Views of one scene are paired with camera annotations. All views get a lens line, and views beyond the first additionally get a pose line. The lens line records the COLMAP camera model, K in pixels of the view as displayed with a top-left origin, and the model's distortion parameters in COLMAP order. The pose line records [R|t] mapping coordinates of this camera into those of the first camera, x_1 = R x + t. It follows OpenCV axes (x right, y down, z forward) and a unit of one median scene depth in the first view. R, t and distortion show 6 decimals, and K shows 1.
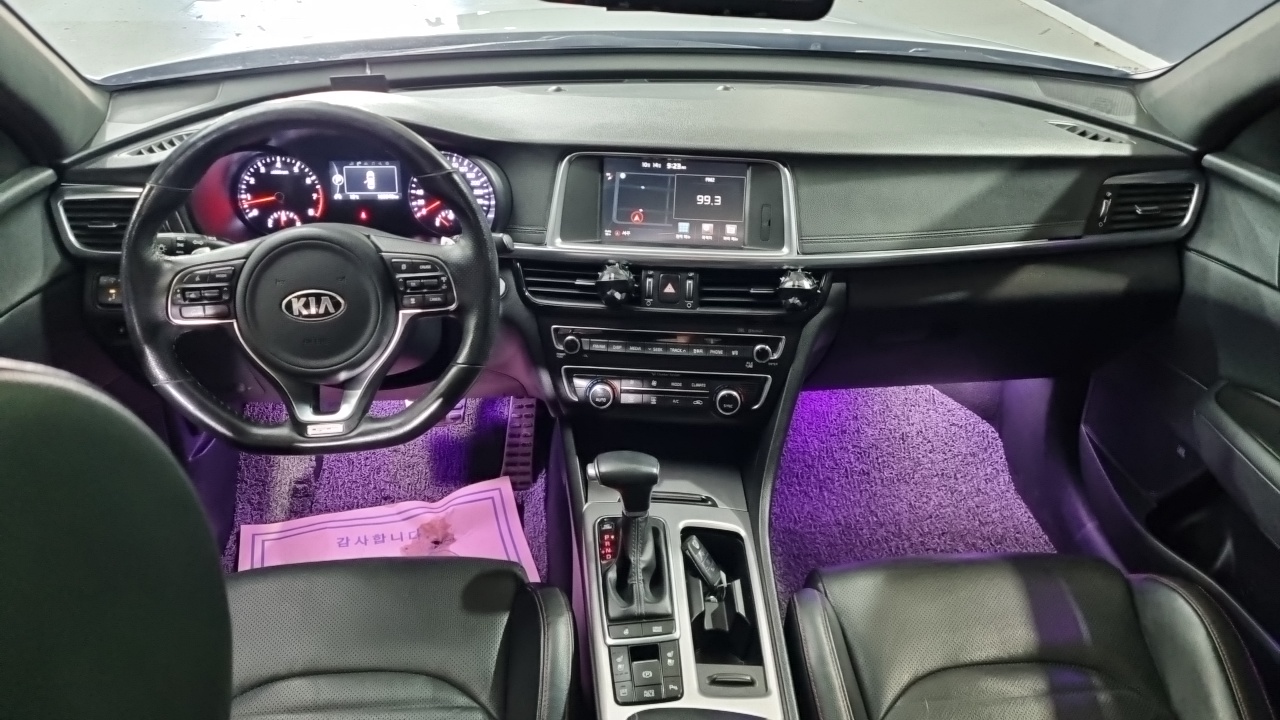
lens RADIAL K [[940.0, 0, 640.0], [0, 940.0, 360.0], [0, 0, 1]] dist [0.052732, -0.000939]
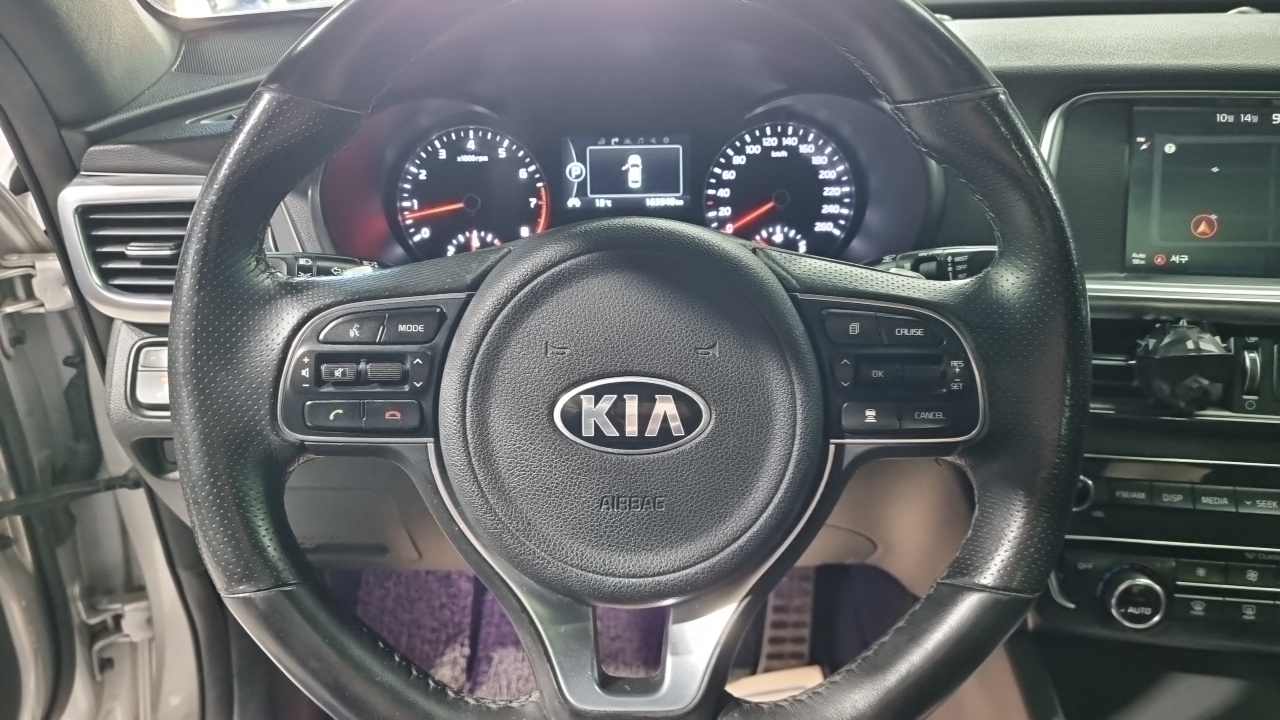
lens RADIAL K [[979.1, 0, 640.2], [0, 979.1, 368.5], [0, 0, 1]] dist [0.022373, -0.001244]
pose [[0.996925, 0.001978, -0.078335, -0.240222], [-0.008440, 0.996576, -0.082248, -0.033647], [0.077904, 0.082656, 0.993529, 0.462297]]
